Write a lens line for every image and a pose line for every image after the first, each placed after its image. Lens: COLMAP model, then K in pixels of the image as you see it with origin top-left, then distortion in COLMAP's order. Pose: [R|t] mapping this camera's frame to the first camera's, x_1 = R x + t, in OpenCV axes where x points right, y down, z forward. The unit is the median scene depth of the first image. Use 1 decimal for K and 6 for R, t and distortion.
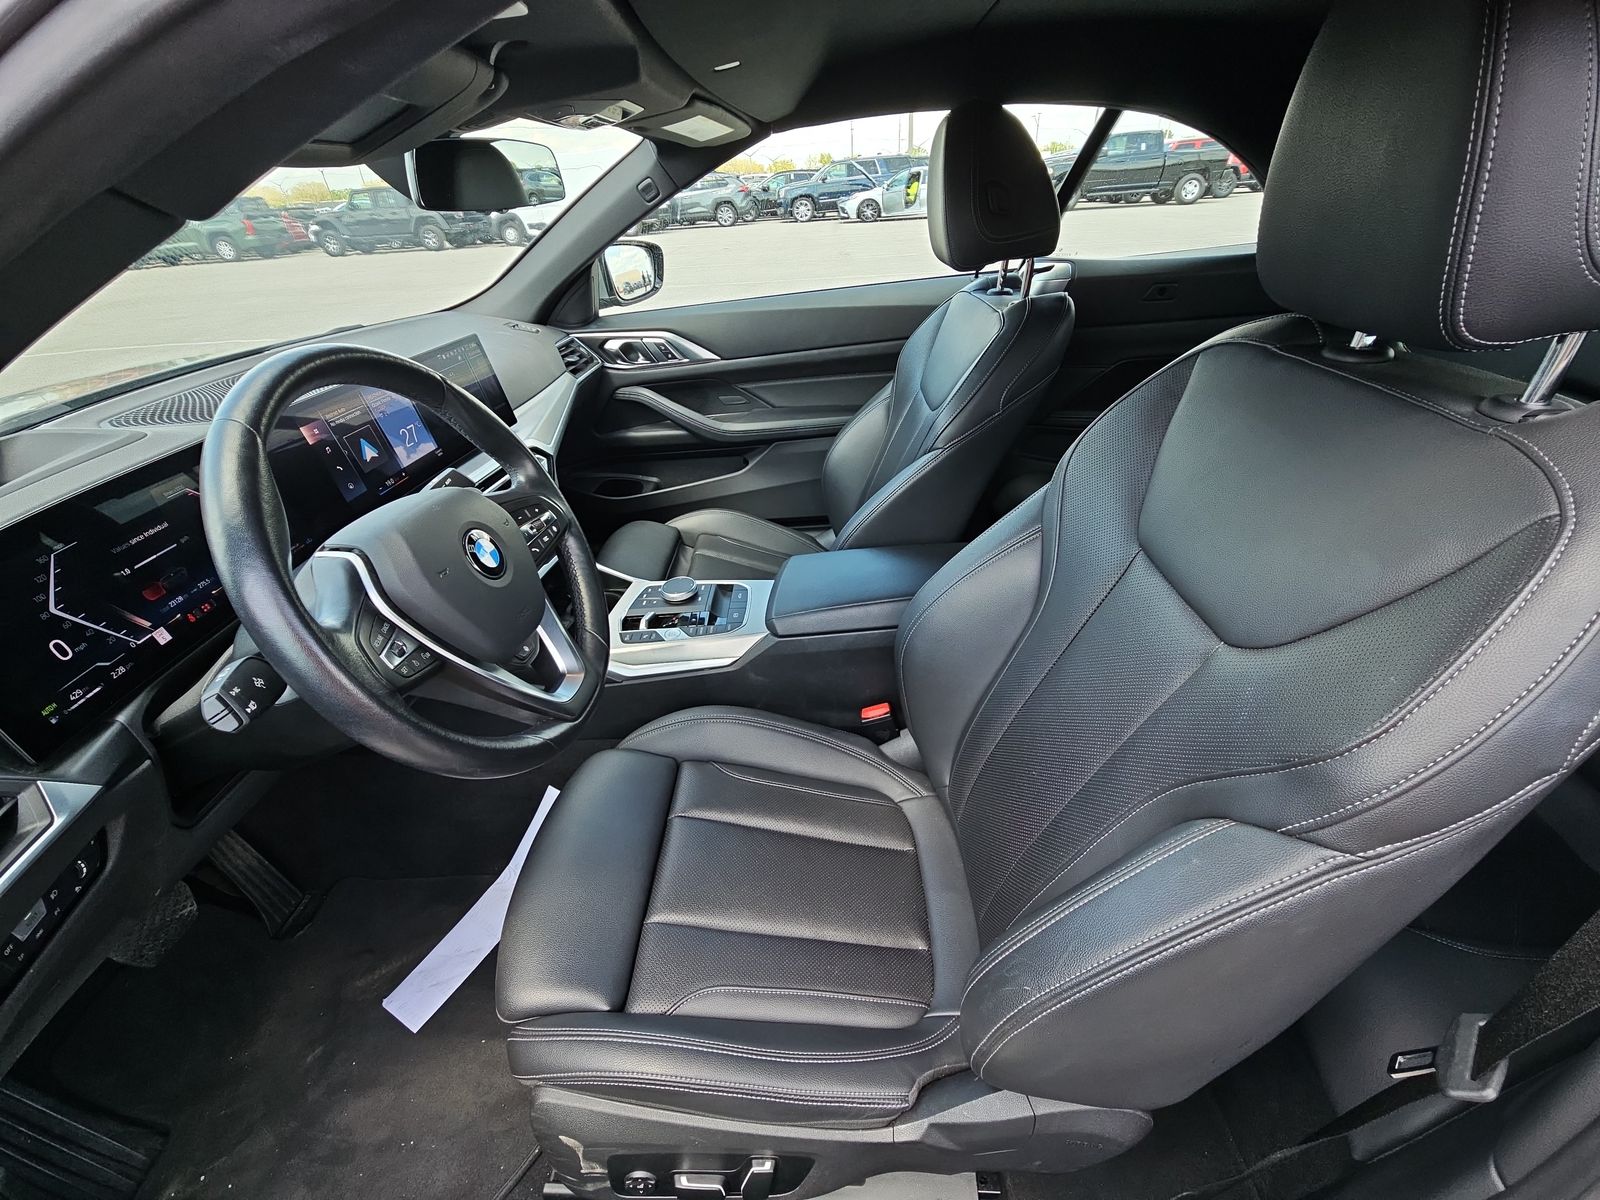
lens RADIAL K [[652.9, 0, 800.0], [0, 652.9, 600.0], [0, 0, 1]] dist [-0.000956, -0.000595]
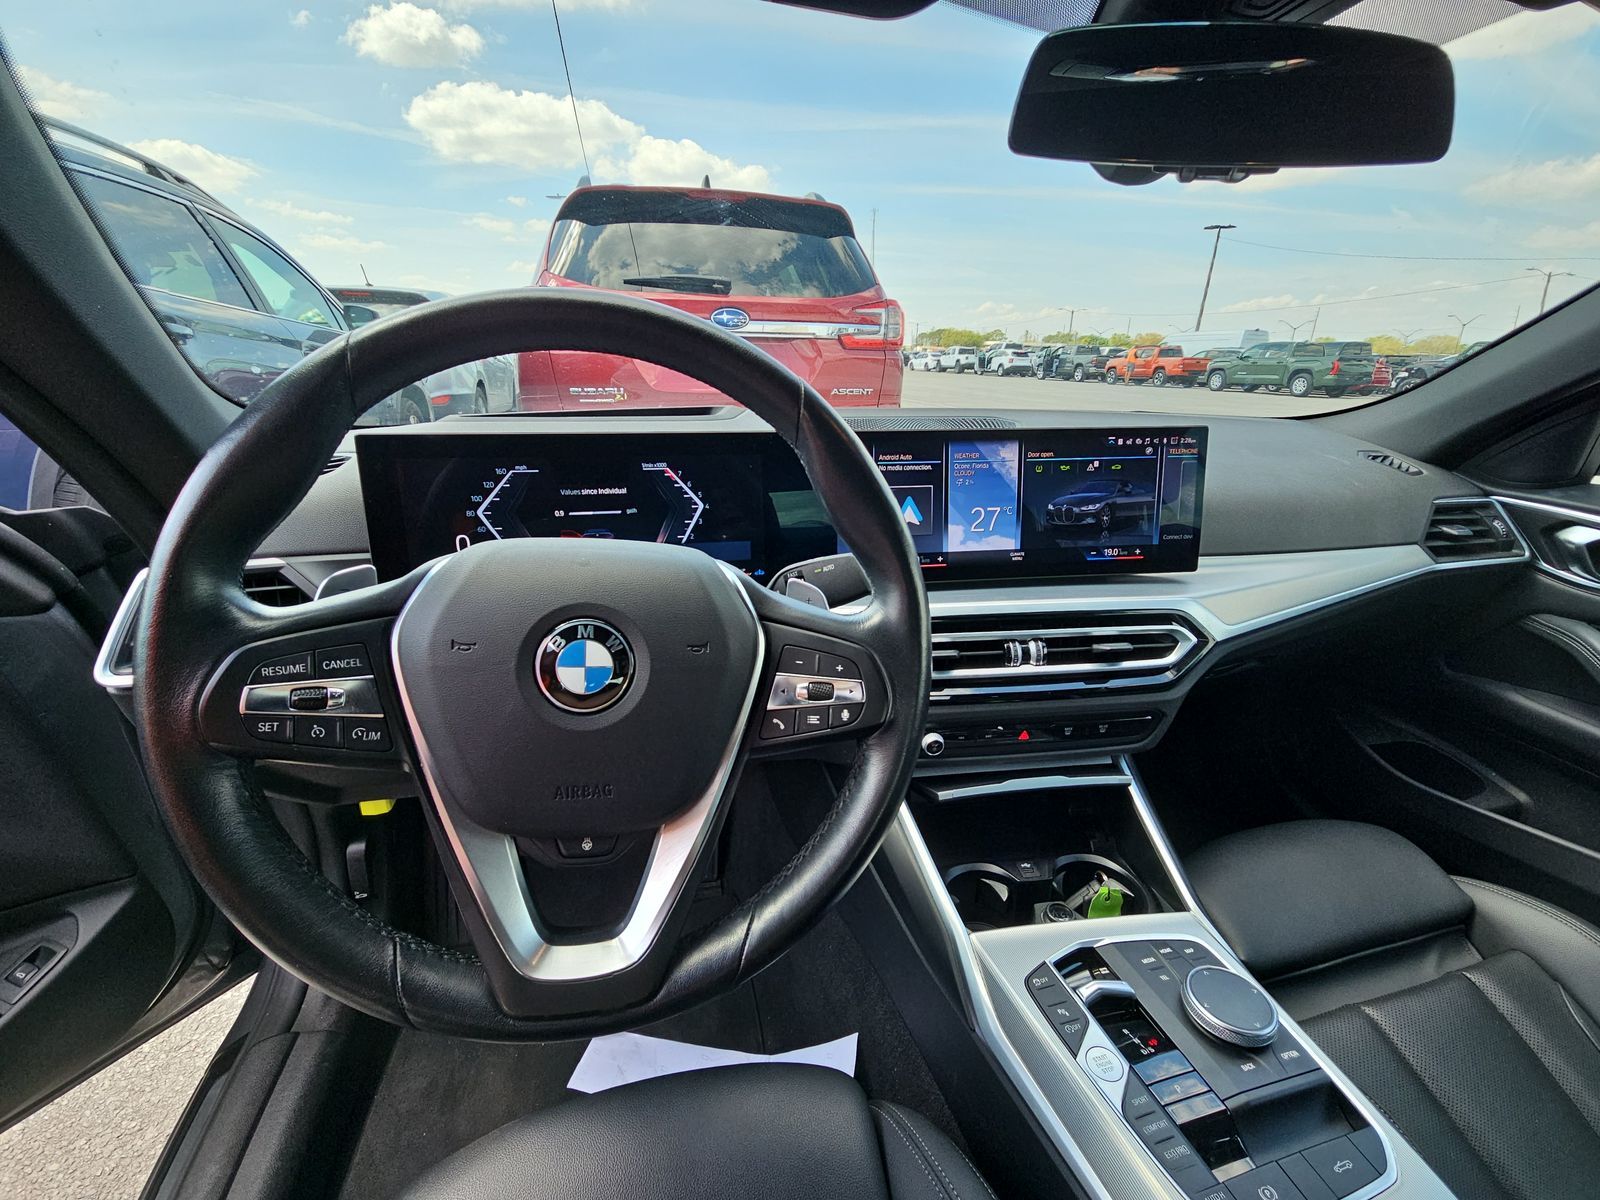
lens RADIAL K [[653.1, 0, 794.2], [0, 653.1, 615.7], [0, 0, 1]] dist [-0.000923, 0.000098]
pose [[0.268329, 0.402754, -0.875094, 0.012133], [-0.542439, 0.813875, 0.208251, -0.118407], [0.796090, 0.418805, 0.436855, 0.330875]]
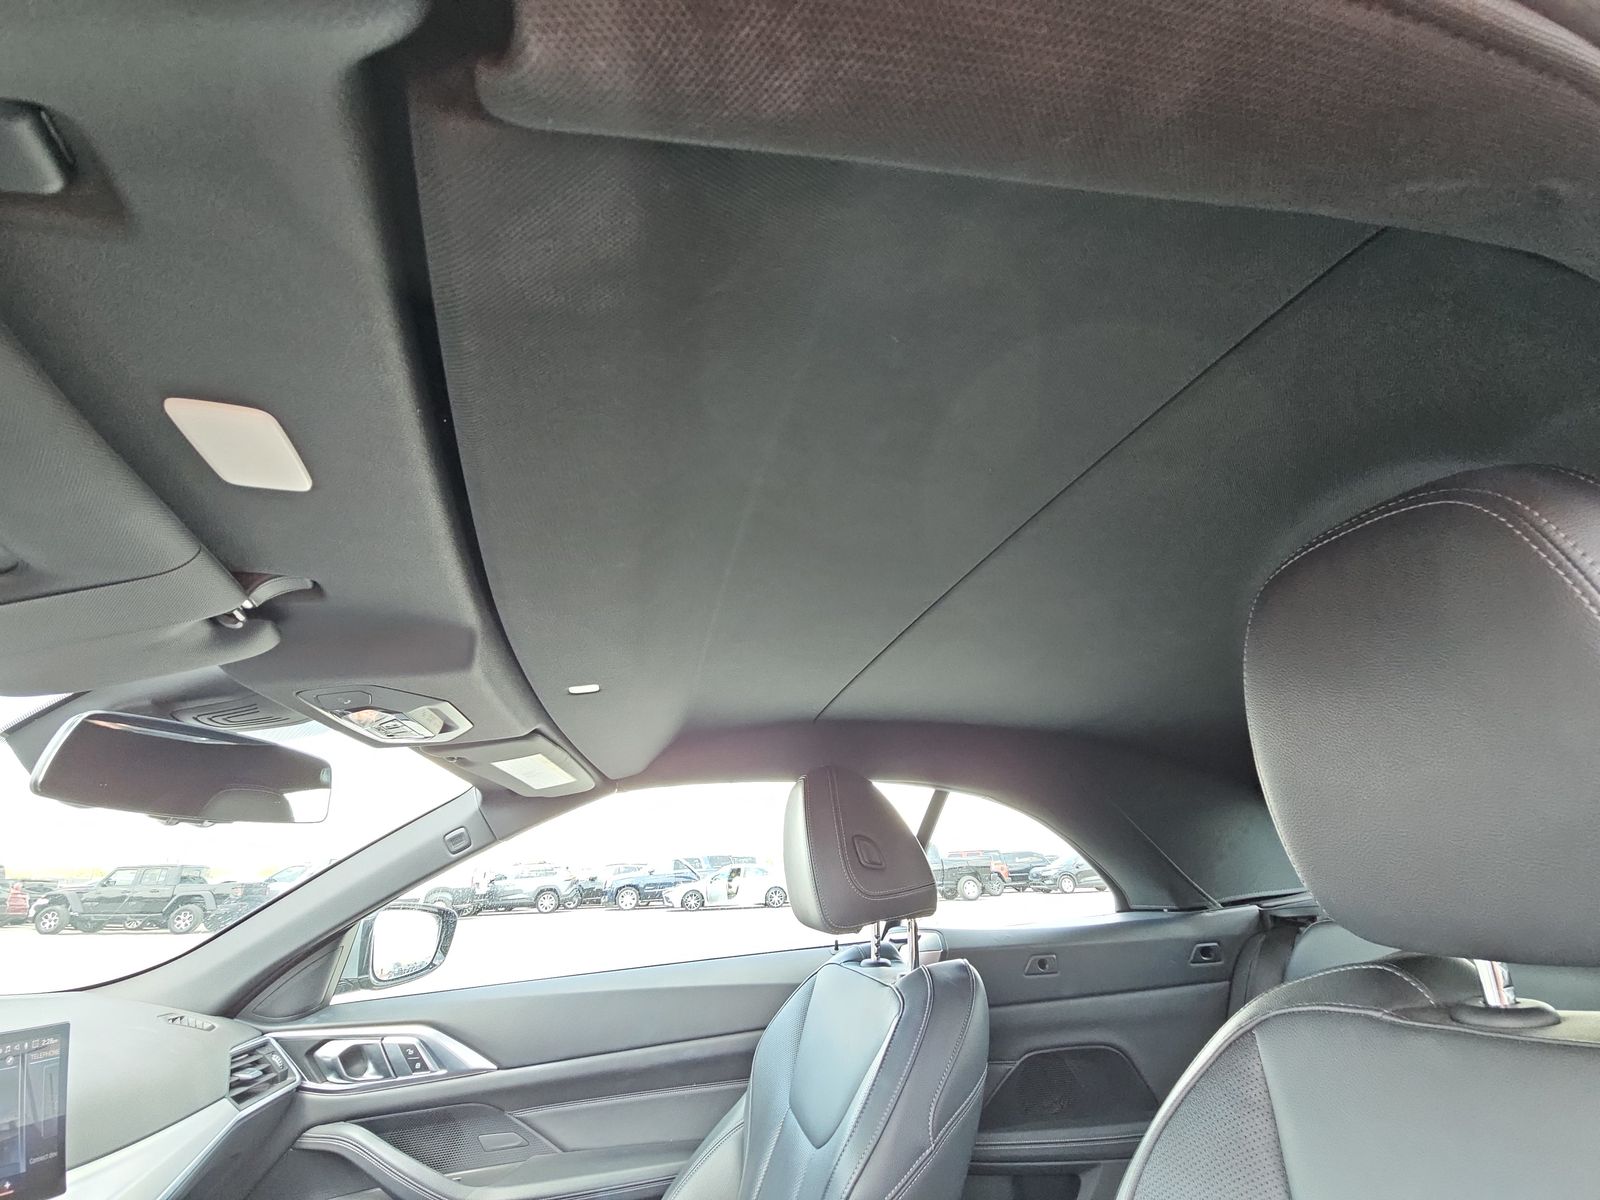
lens RADIAL K [[652.9, 0, 800.0], [0, 652.9, 600.0], [0, 0, 1]] dist [-0.000956, -0.000595]
pose [[0.971141, 0.116586, 0.208071, -0.010297], [0.106122, 0.570056, -0.814723, -0.054912], [-0.213597, 0.813292, 0.541233, 0.153391]]
